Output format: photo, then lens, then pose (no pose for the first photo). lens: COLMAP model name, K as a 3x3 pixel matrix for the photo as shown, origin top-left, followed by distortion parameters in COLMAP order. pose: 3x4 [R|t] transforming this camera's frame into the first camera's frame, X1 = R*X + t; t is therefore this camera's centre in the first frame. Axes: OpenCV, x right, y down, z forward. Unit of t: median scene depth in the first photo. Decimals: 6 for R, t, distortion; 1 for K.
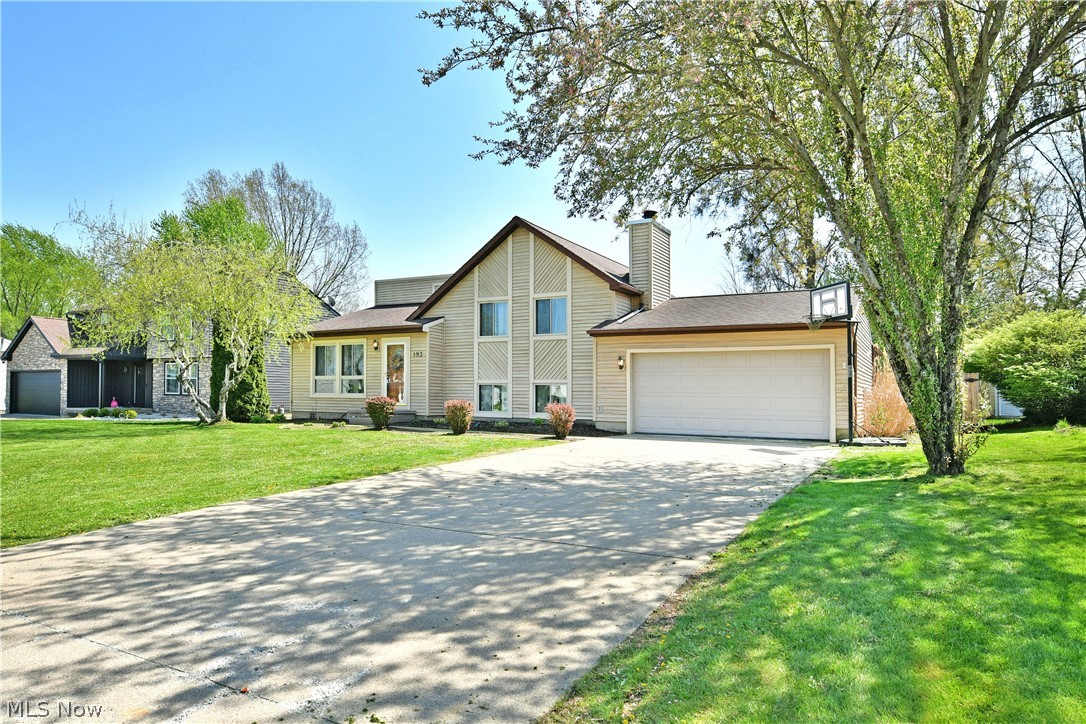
lens RADIAL K [[659.5, 0, 543.5], [0, 659.5, 380.1], [0, 0, 1]] dist [-0.001144, -0.000164]
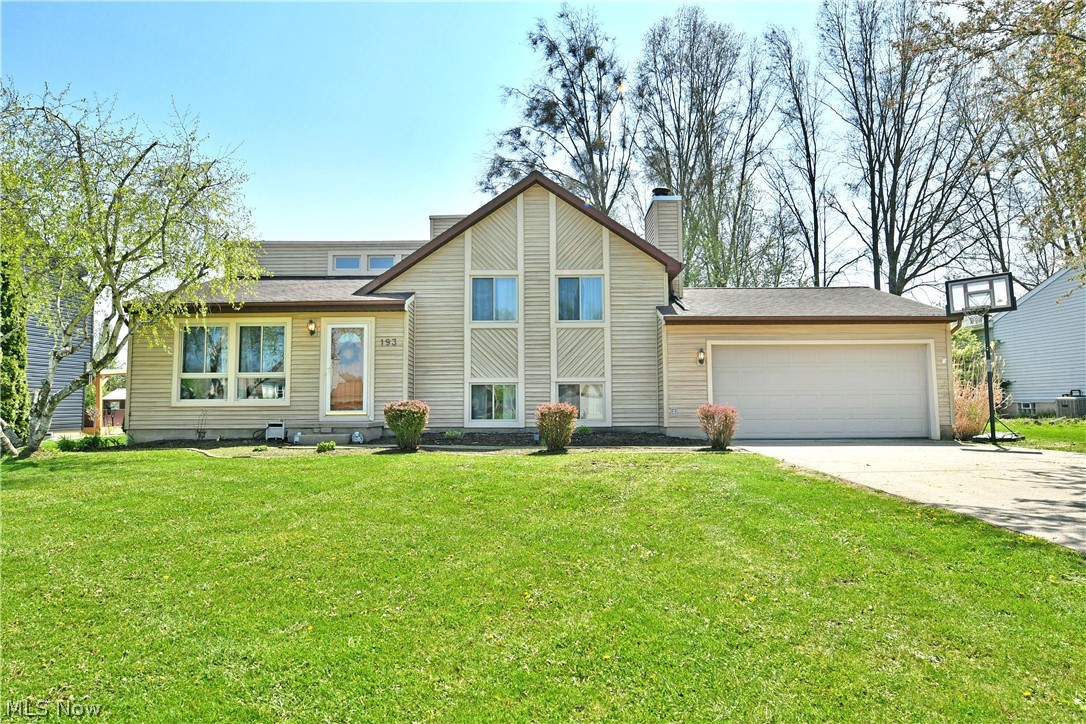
lens RADIAL K [[632.1, 0, 543.0], [0, 632.1, 362.0], [0, 0, 1]] dist [-0.005433, -0.000472]
pose [[0.880464, 0.012828, 0.473940, -0.380490], [0.004505, 0.999362, -0.035417, 0.007427], [-0.474092, 0.033318, 0.879845, 0.331315]]
